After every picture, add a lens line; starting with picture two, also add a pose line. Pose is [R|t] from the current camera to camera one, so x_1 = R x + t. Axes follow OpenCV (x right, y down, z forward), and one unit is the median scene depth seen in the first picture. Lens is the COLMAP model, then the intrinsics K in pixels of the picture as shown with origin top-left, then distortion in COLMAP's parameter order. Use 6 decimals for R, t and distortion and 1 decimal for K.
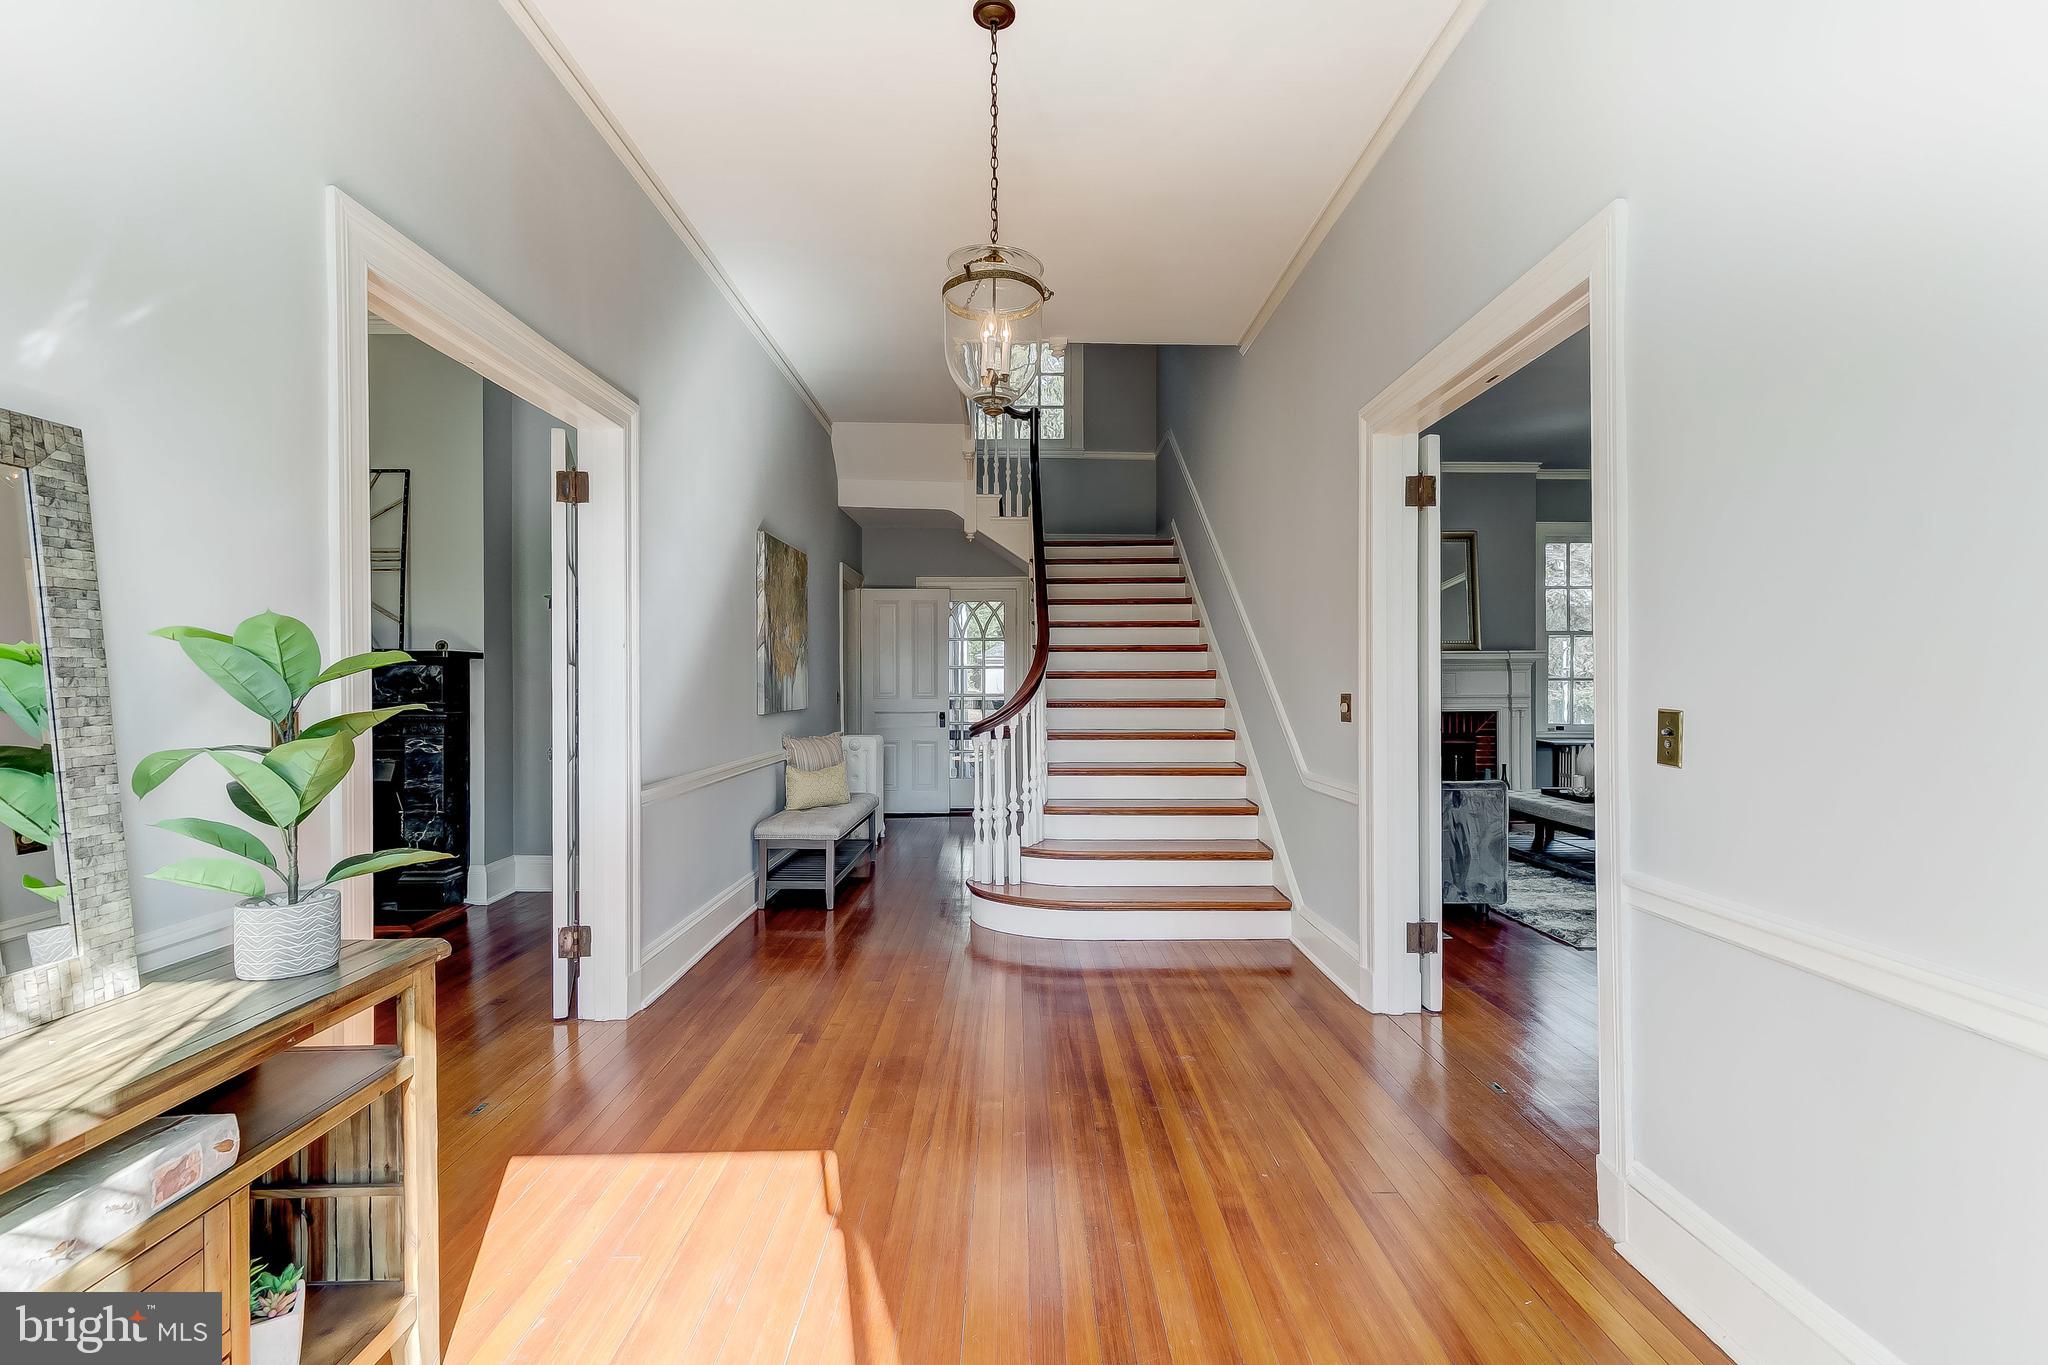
lens RADIAL K [[919.0, 0, 1010.0], [0, 919.0, 680.0], [0, 0, 1]] dist [0.009031, -0.000730]
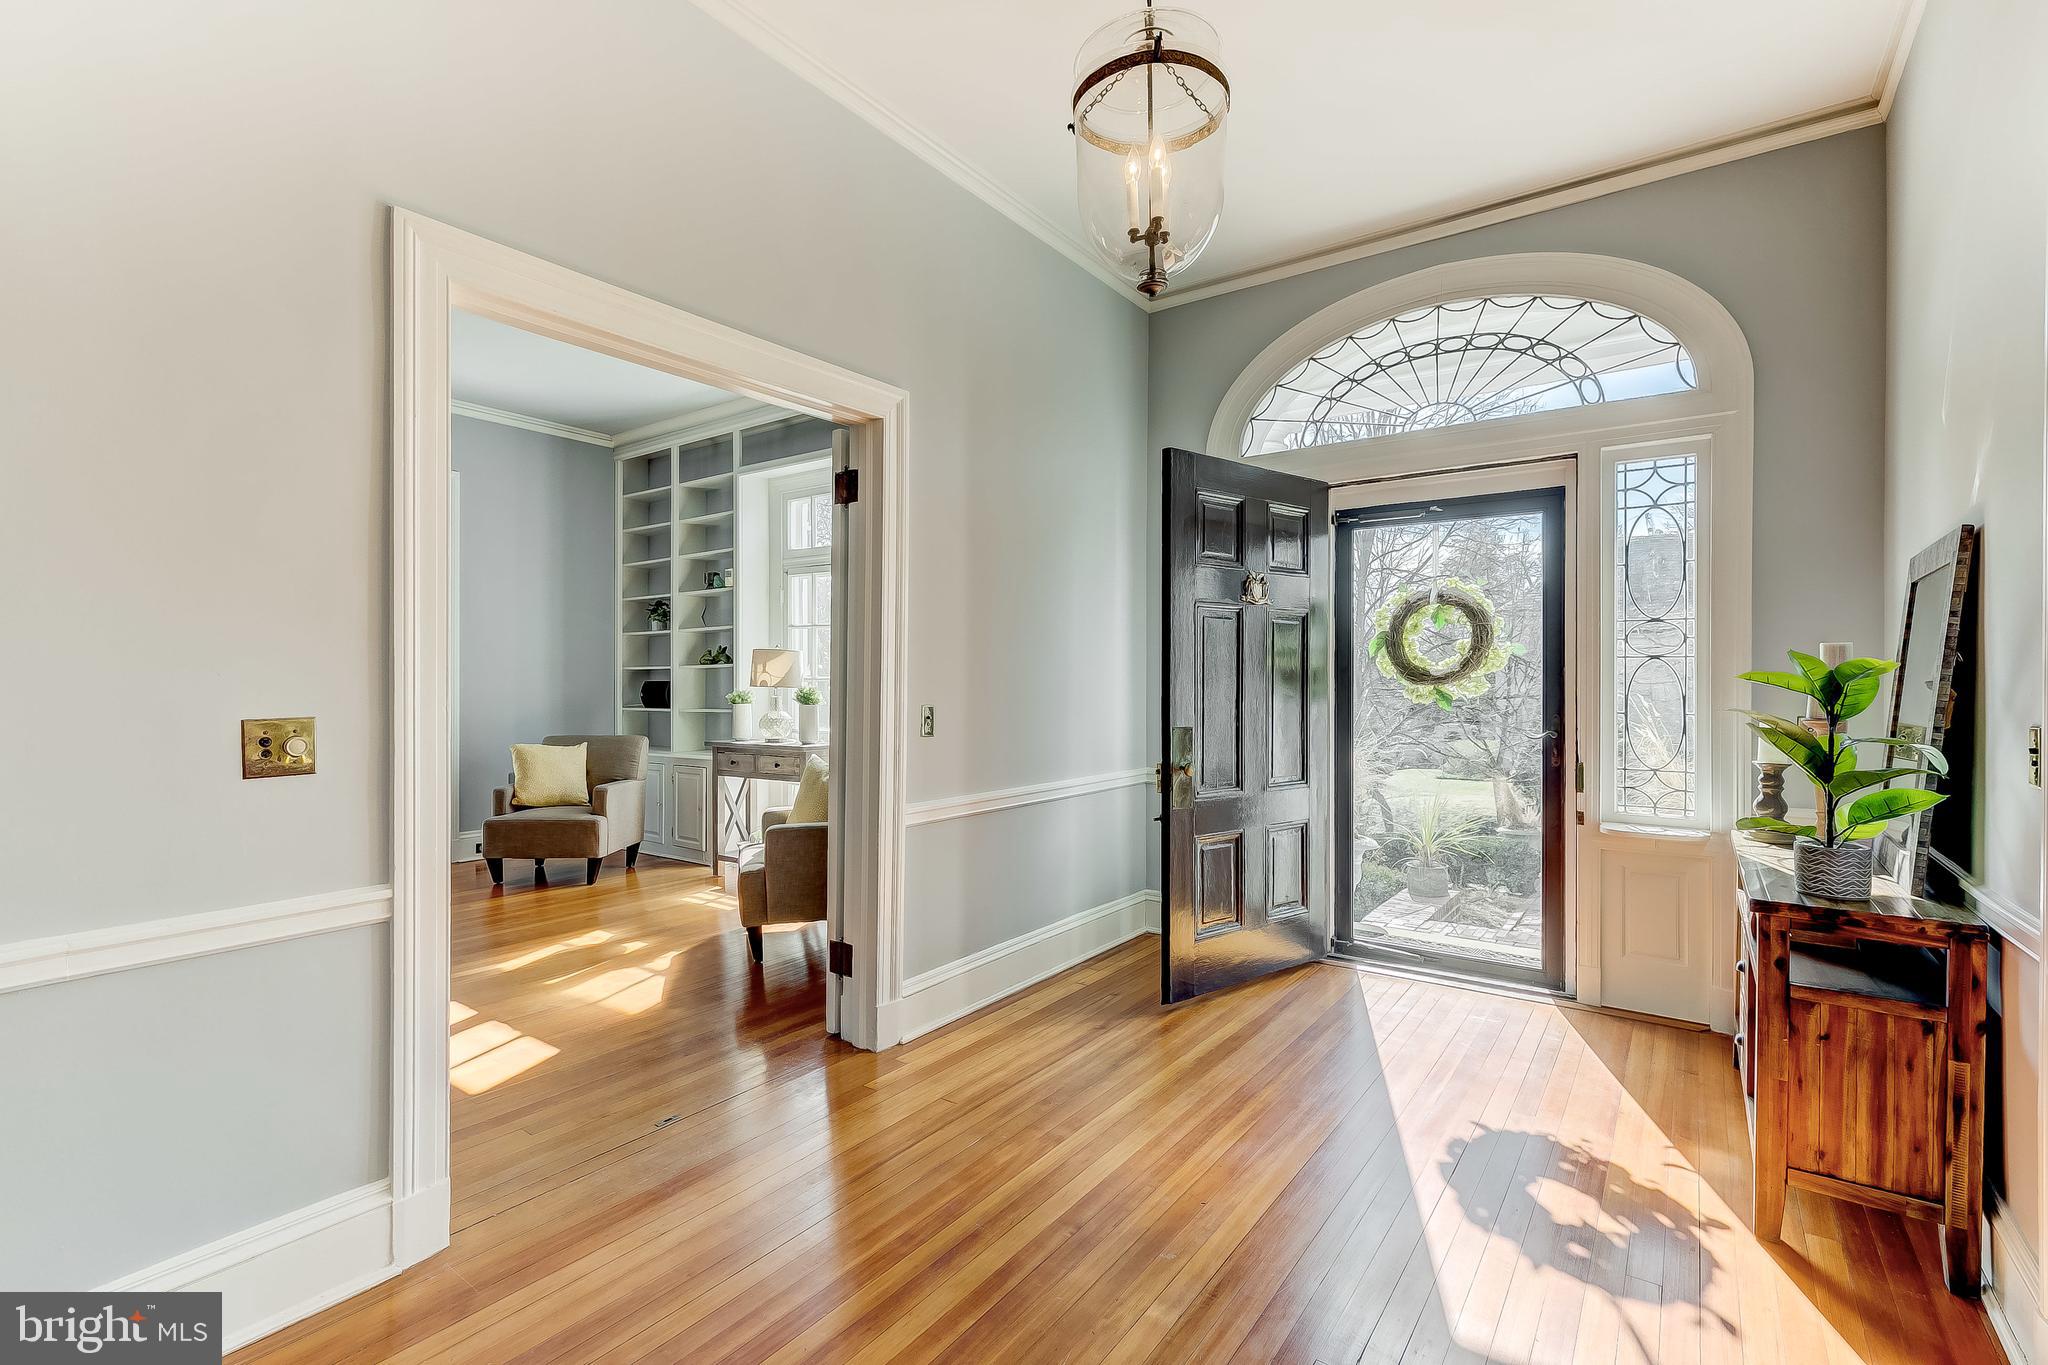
lens RADIAL K [[919.0, 0, 1020.4], [0, 919.0, 691.0], [0, 0, 1]] dist [0.009031, -0.000730]
pose [[-0.811219, 0.002599, 0.584737, -0.184936], [0.000376, 0.999992, -0.003923, 0.000947], [-0.584742, -0.002962, -0.811214, 0.892144]]
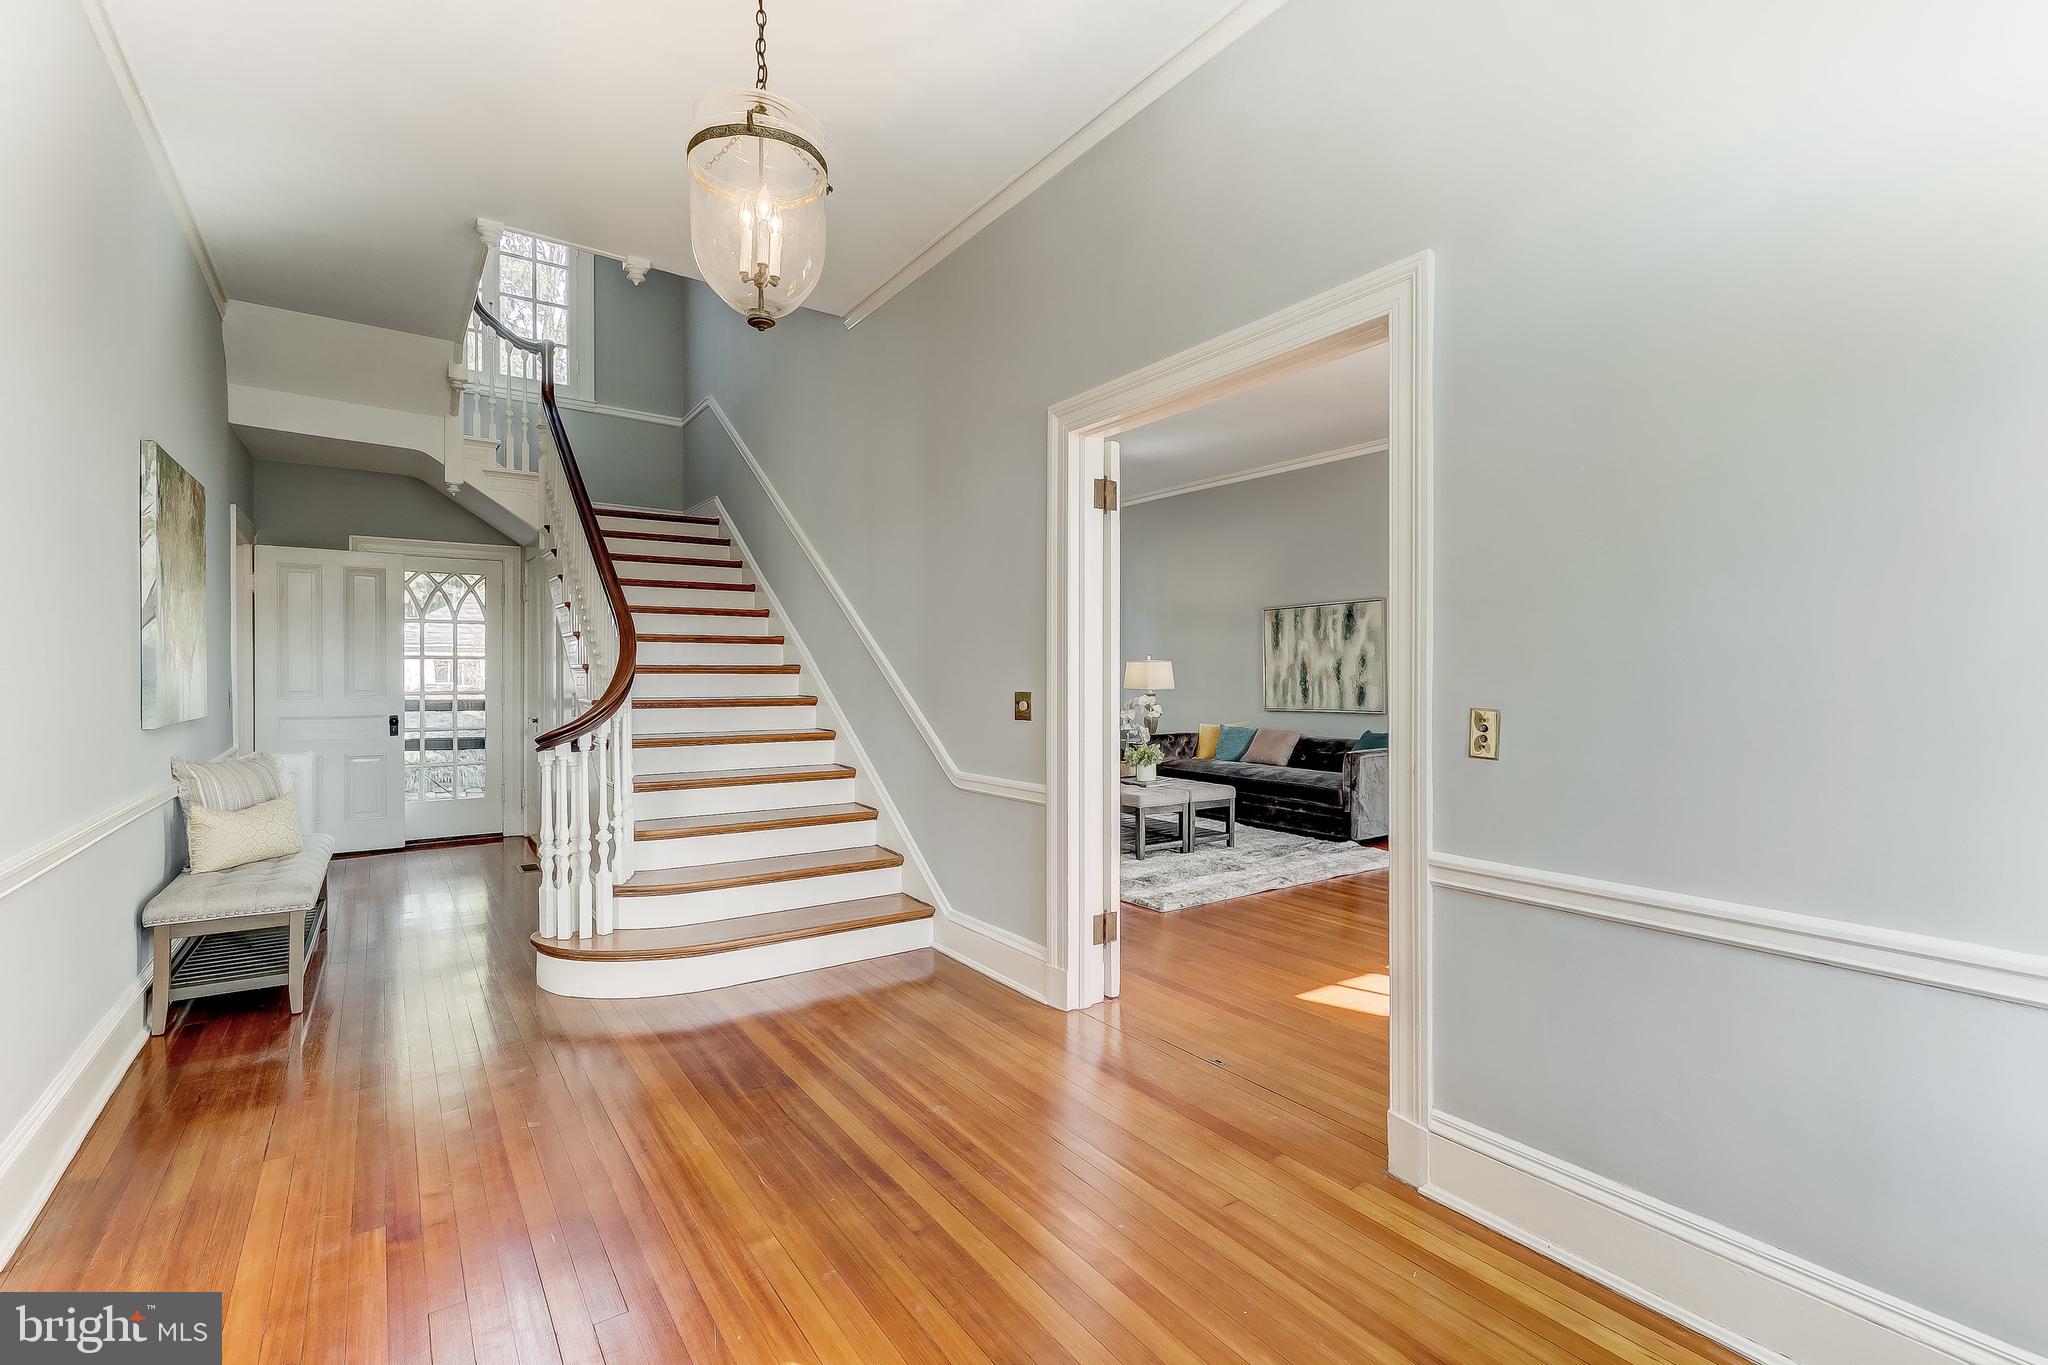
lens RADIAL K [[919.0, 0, 1009.9], [0, 919.0, 677.8], [0, 0, 1]] dist [0.009031, -0.000730]
pose [[0.825584, 0.000181, 0.564279, -0.154207], [-0.003499, 0.999982, 0.004798, -0.003559], [-0.564268, -0.005936, 0.825570, 0.147694]]
